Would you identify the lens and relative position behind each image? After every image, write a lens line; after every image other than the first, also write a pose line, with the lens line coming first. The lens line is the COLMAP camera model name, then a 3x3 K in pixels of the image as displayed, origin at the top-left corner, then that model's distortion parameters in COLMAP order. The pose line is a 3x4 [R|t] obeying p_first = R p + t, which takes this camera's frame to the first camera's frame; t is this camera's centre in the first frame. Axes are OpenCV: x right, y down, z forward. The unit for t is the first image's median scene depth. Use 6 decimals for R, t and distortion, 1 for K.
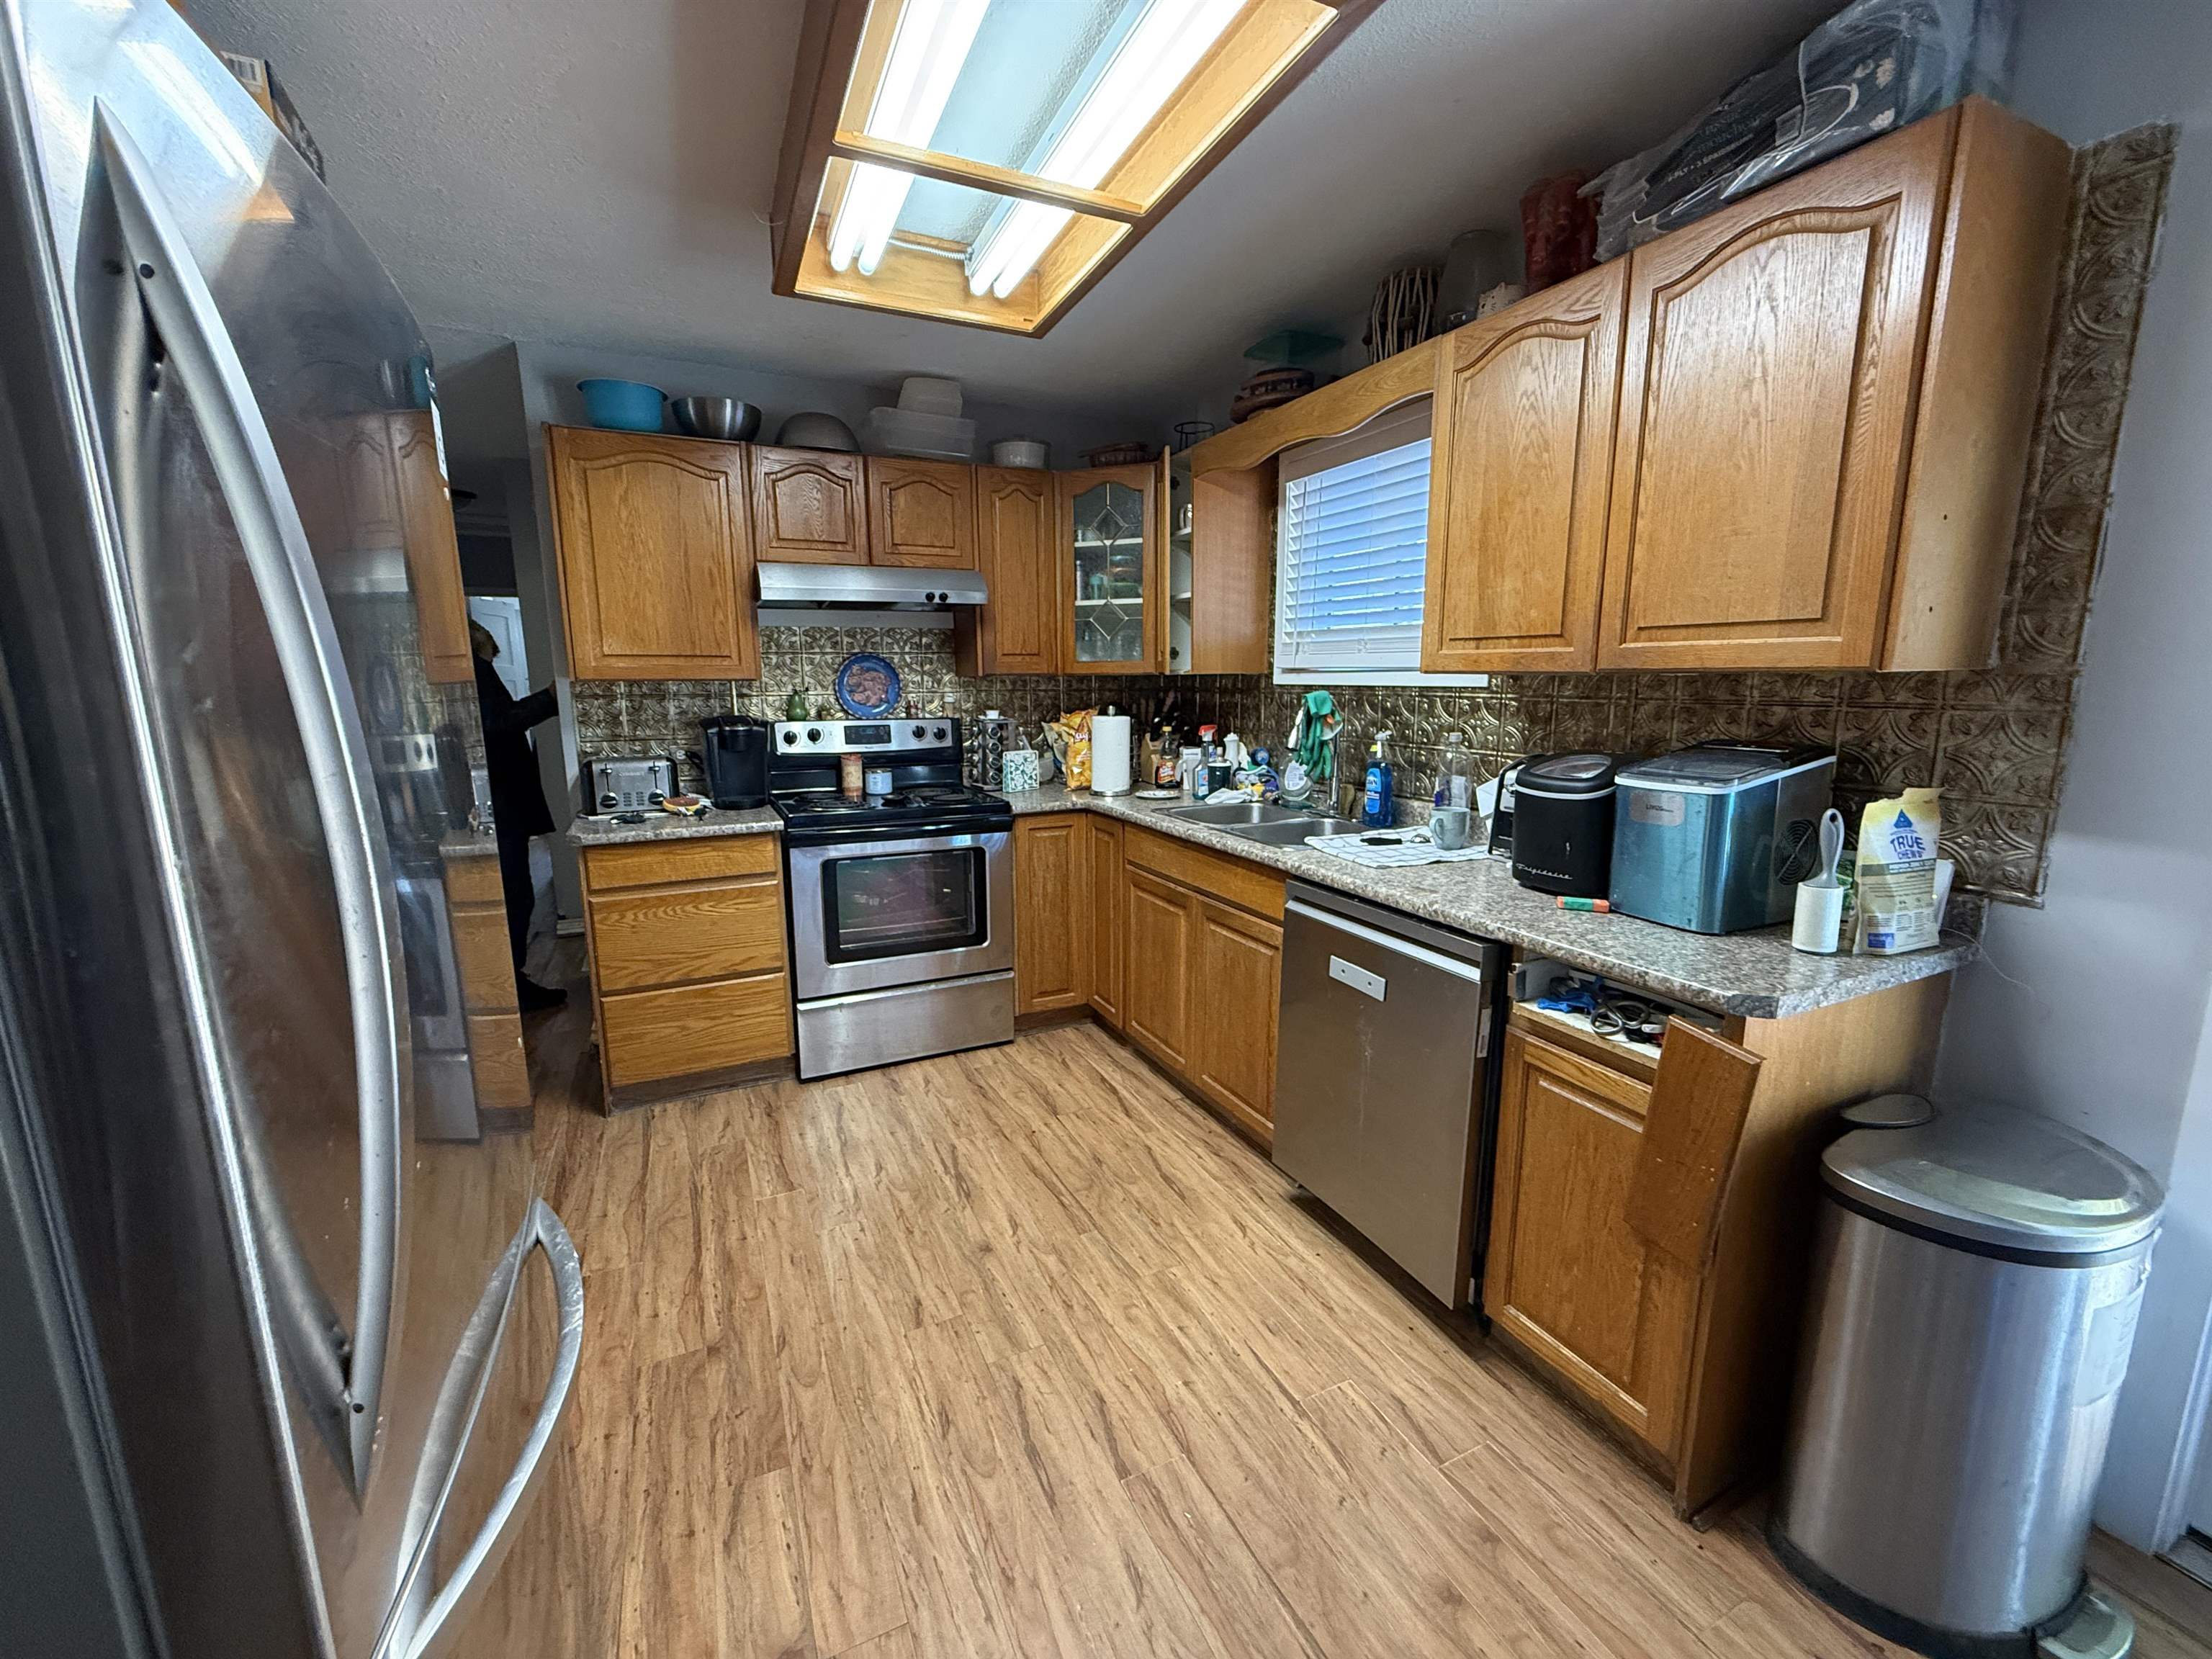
lens RADIAL K [[875.9, 0, 1106.0], [0, 875.9, 829.5], [0, 0, 1]] dist [0.000424, 0.000424]
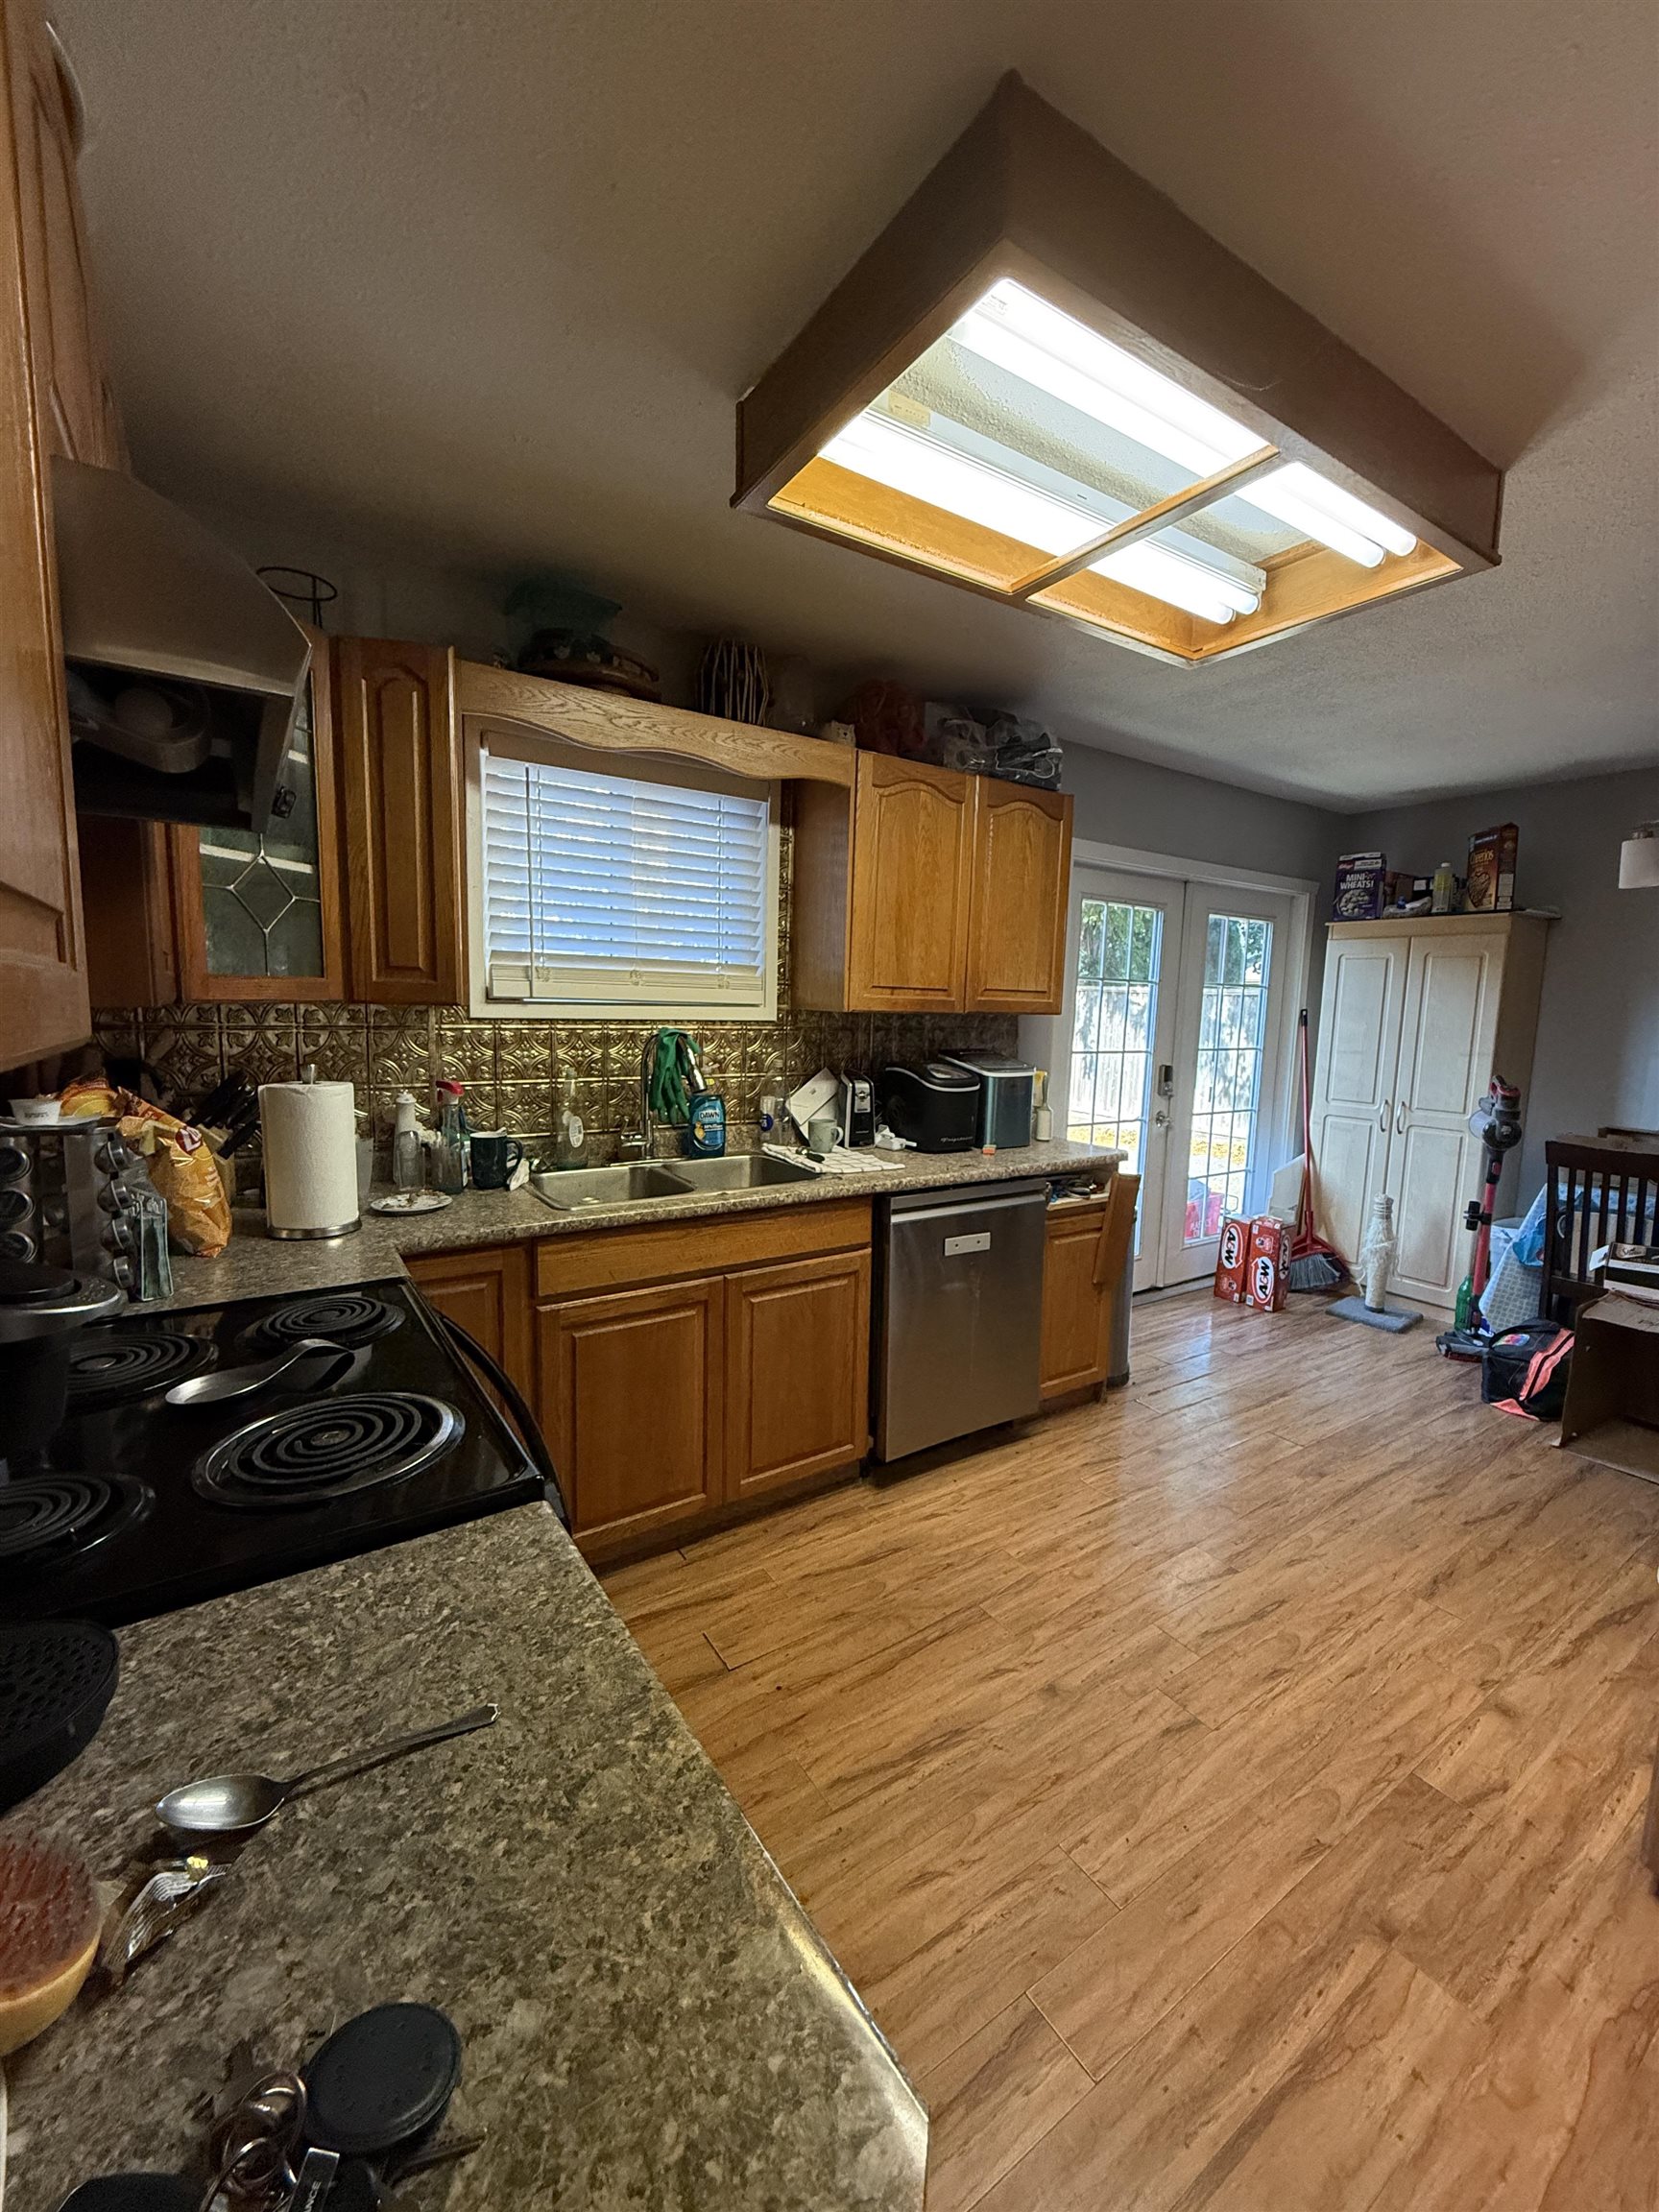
lens RADIAL K [[875.9, 0, 829.5], [0, 875.9, 1106.0], [0, 0, 1]] dist [0.000424, 0.000424]
pose [[-0.136656, -0.116308, 0.983767, -0.978740], [0.150705, 0.979083, 0.136689, -0.250794], [-0.979088, 0.166938, -0.116270, 1.355383]]
